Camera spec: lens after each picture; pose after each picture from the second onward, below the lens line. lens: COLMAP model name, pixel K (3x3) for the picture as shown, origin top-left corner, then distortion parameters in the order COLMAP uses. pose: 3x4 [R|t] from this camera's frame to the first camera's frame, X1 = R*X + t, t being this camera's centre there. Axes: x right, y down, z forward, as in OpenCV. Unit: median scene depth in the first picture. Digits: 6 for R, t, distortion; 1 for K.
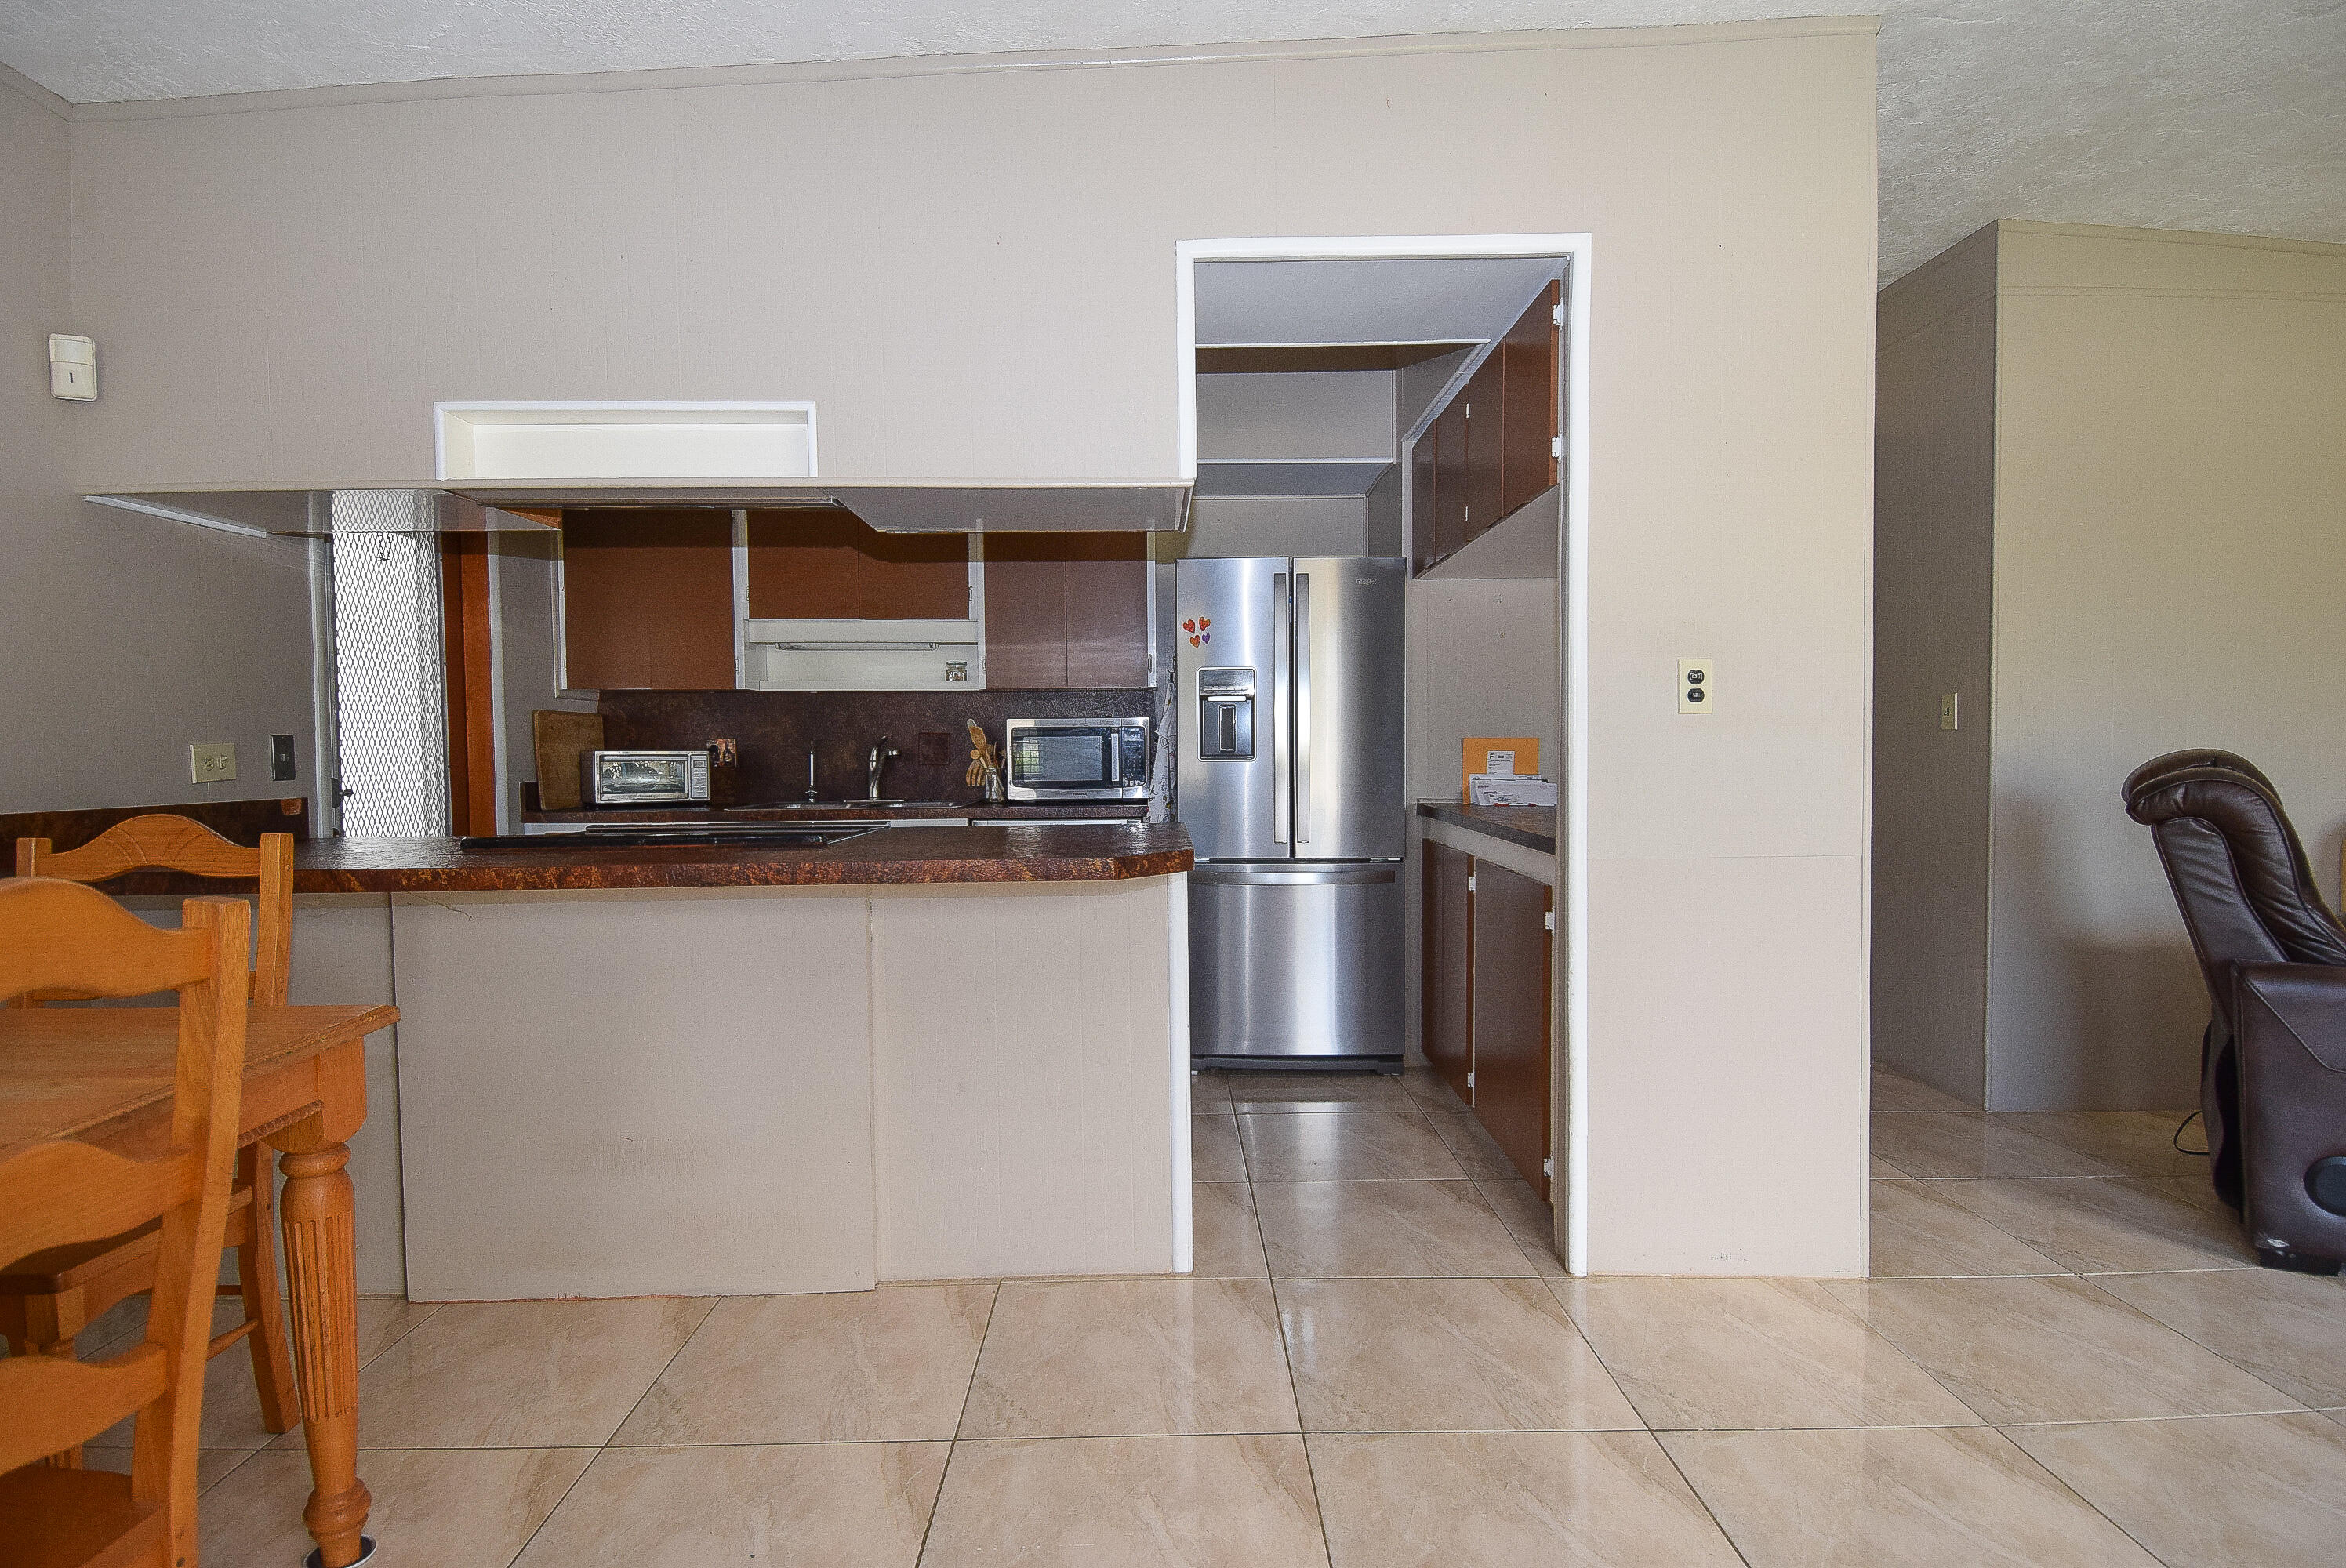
lens RADIAL K [[1225.0, 0, 1168.8], [0, 1225.0, 787.2], [0, 0, 1]] dist [0.036838, -0.042210]
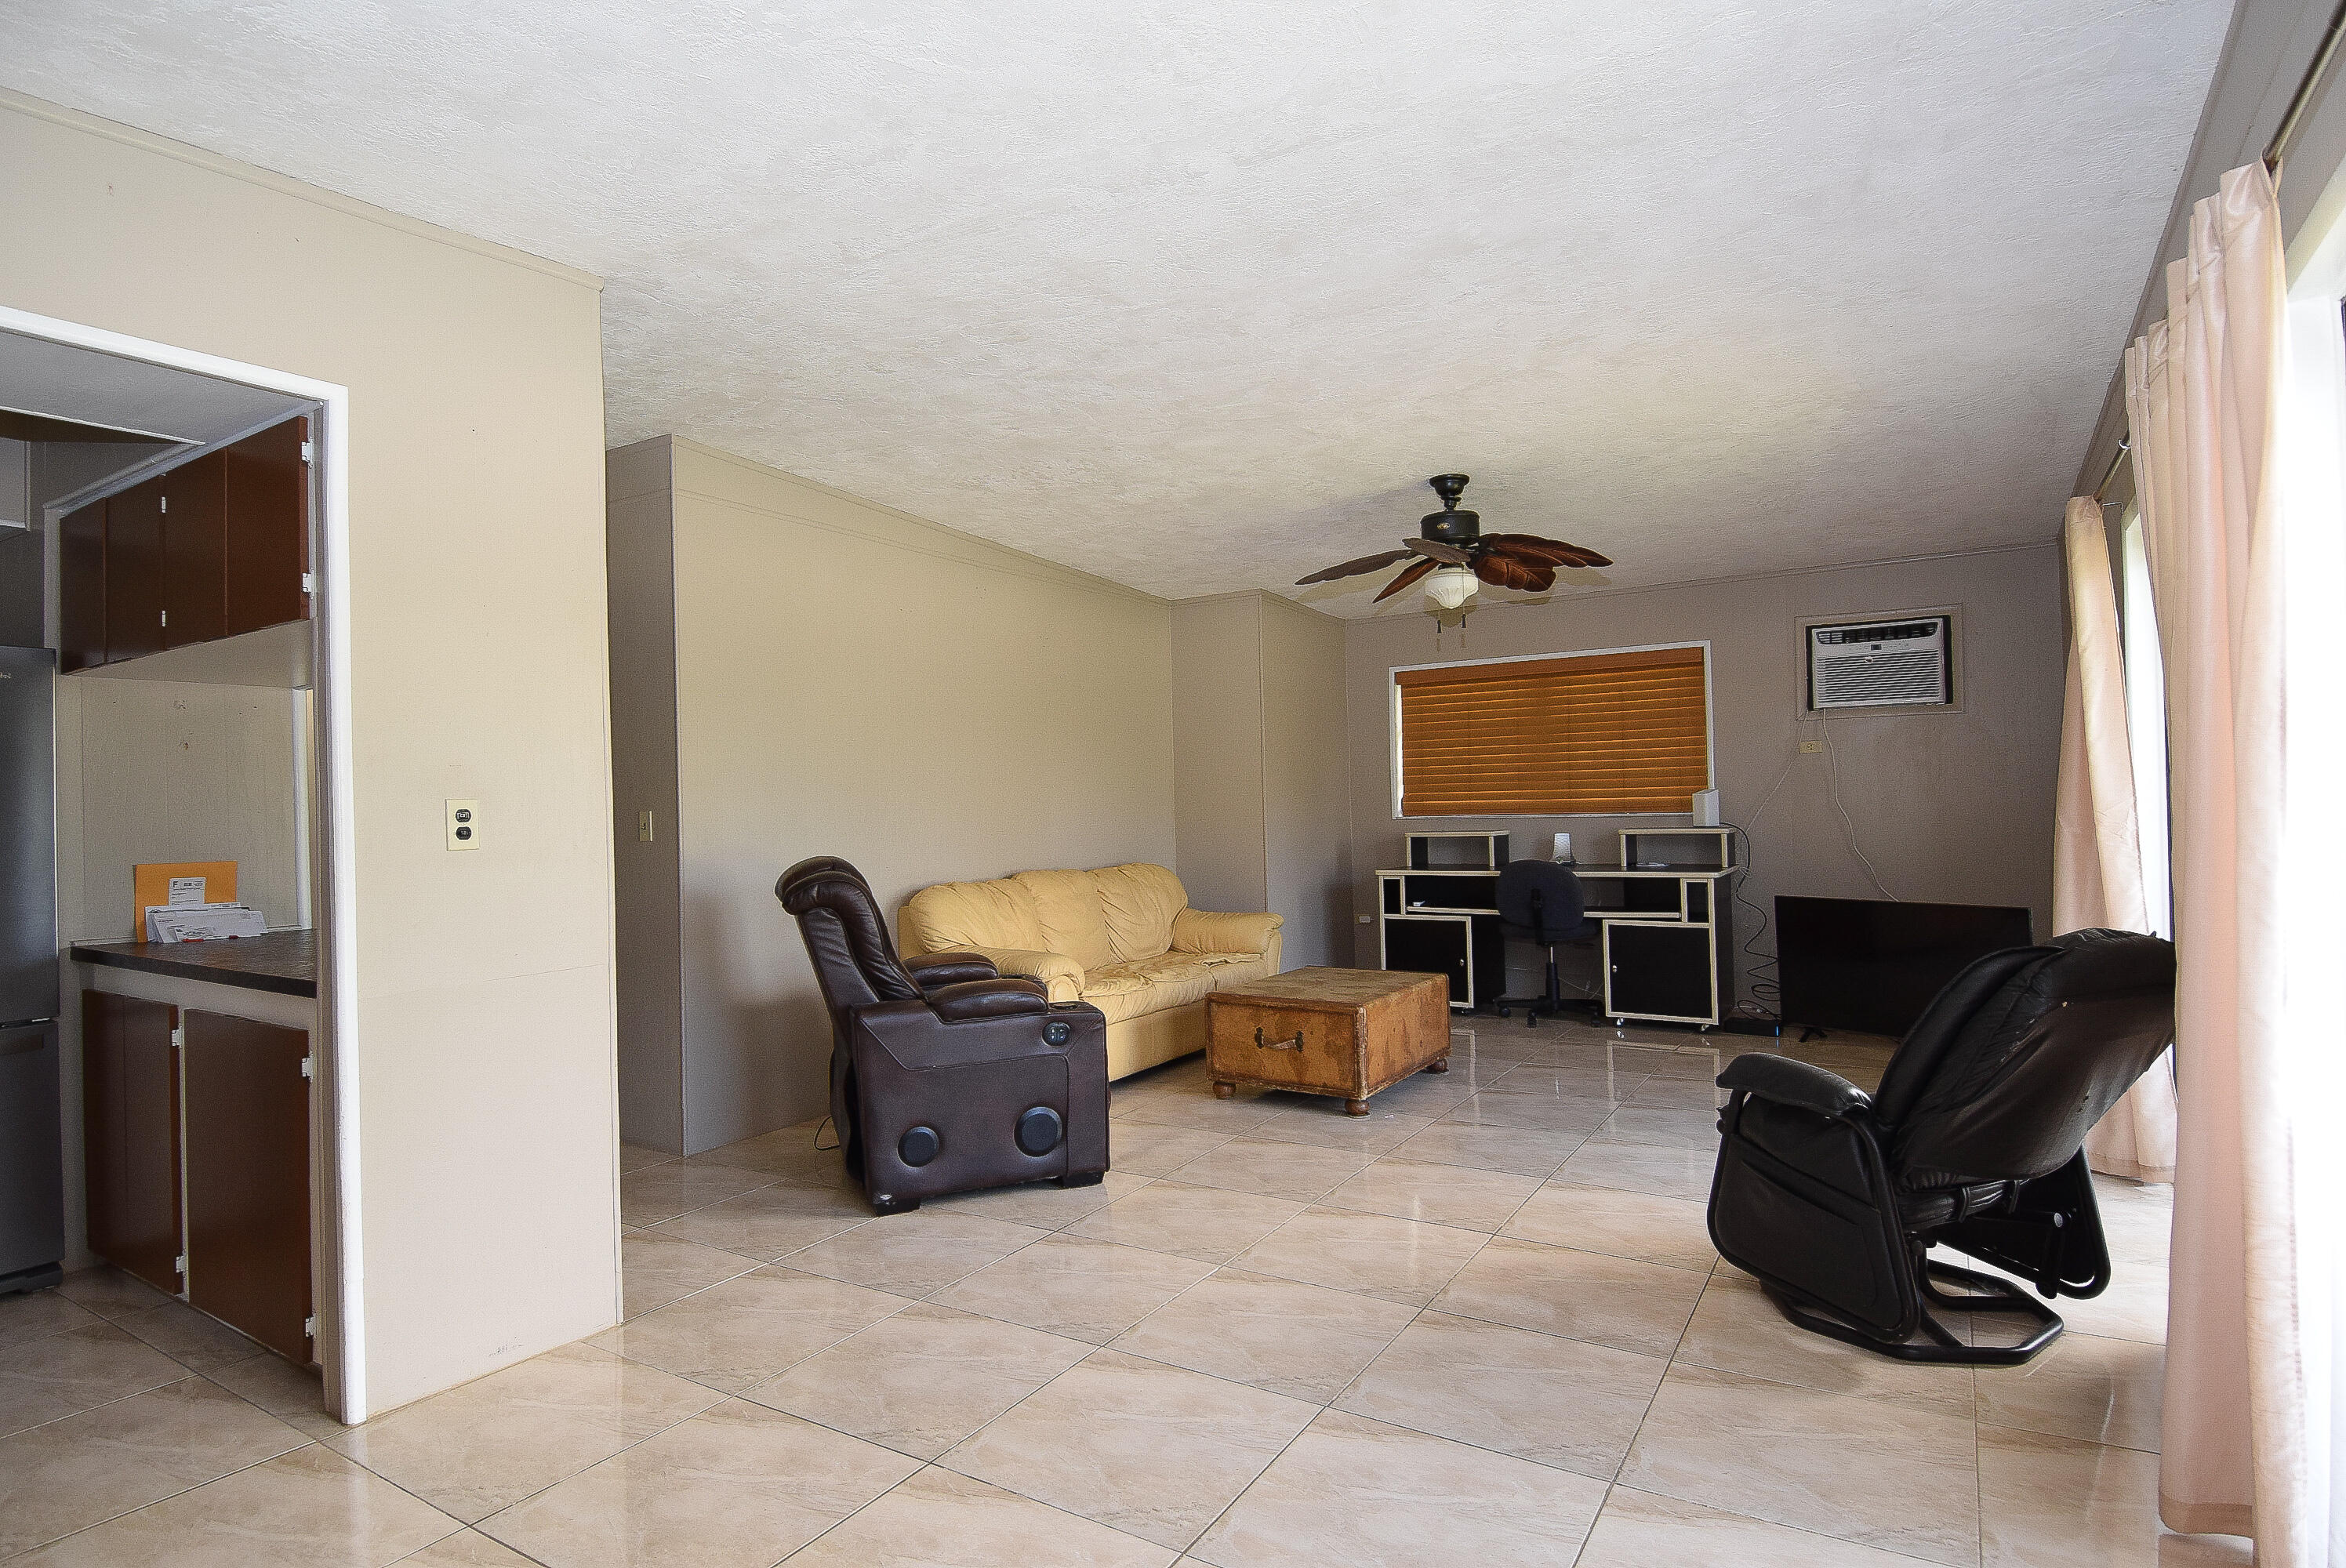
lens RADIAL K [[1225.0, 0, 1168.8], [0, 1225.0, 787.2], [0, 0, 1]] dist [0.036838, -0.042210]
pose [[0.541041, 0.005612, 0.840977, -0.138780], [0.049568, 0.998027, -0.038550, -0.039055], [-0.839534, 0.062543, 0.539695, -0.100817]]
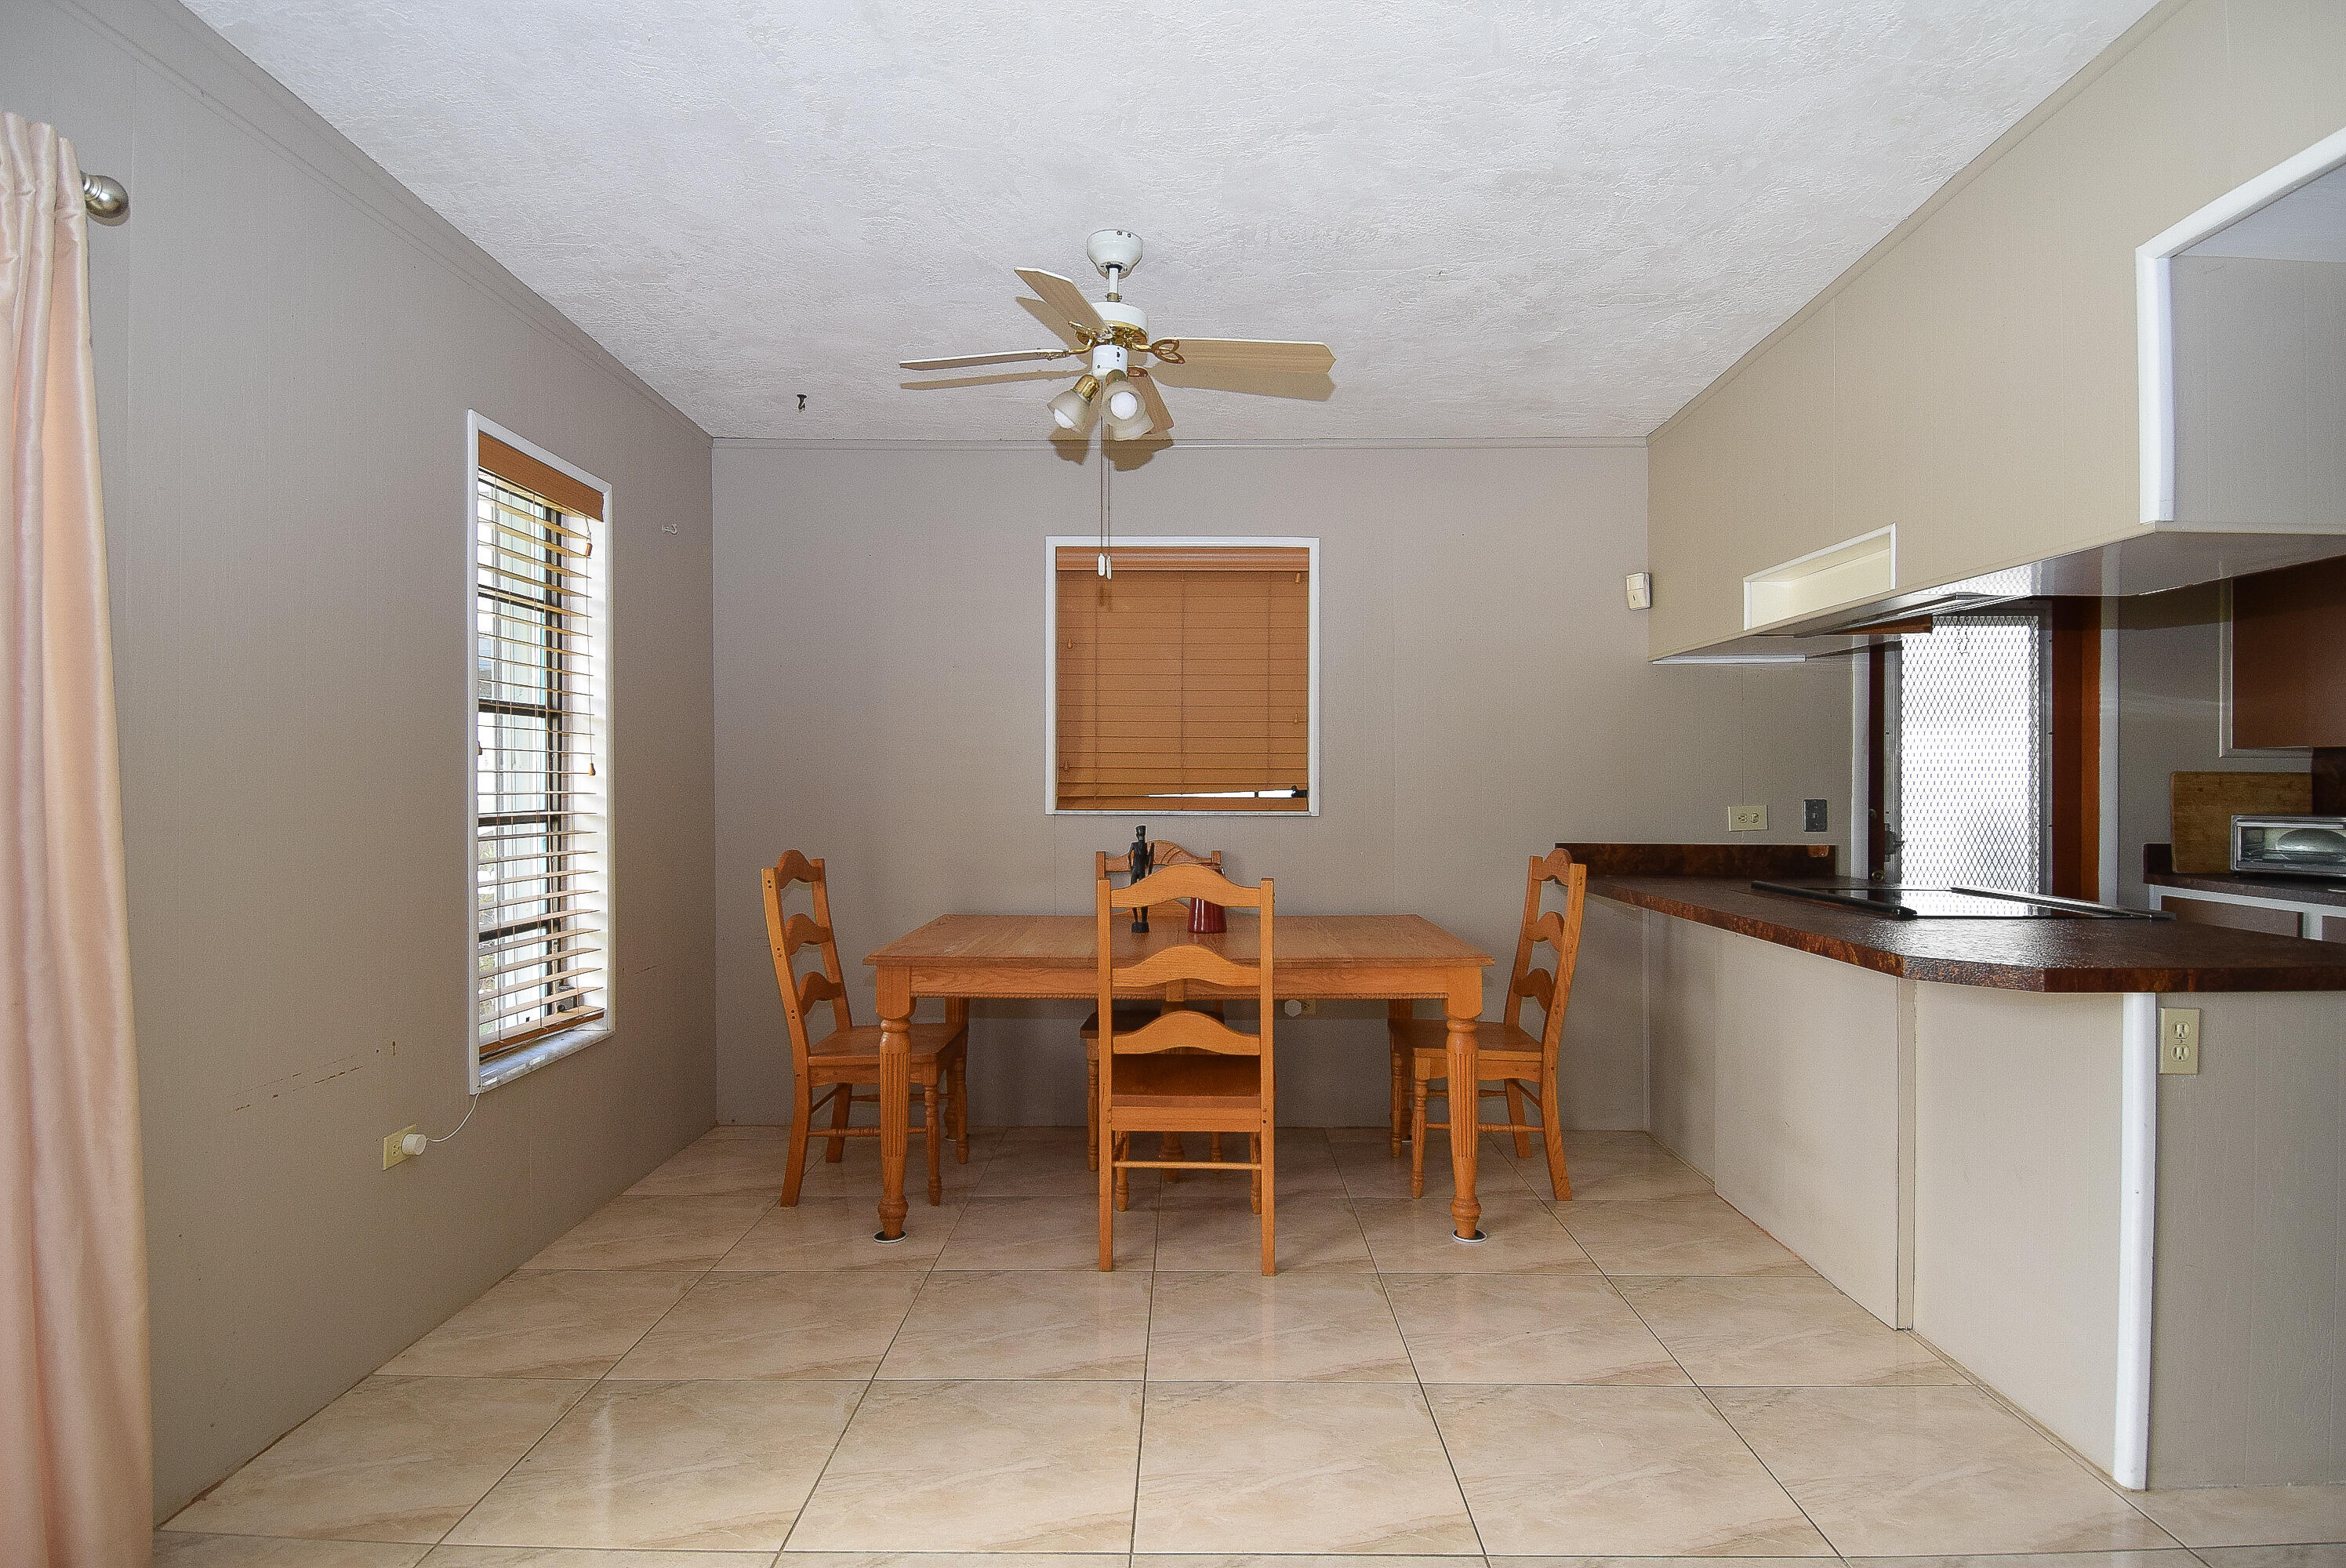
lens RADIAL K [[1225.0, 0, 1168.8], [0, 1225.0, 787.2], [0, 0, 1]] dist [0.036838, -0.042210]
pose [[-0.022222, 0.015215, -0.999637, 0.950280], [-0.035183, 0.999253, 0.015992, -0.072093], [0.999134, 0.035526, -0.021670, 0.405393]]
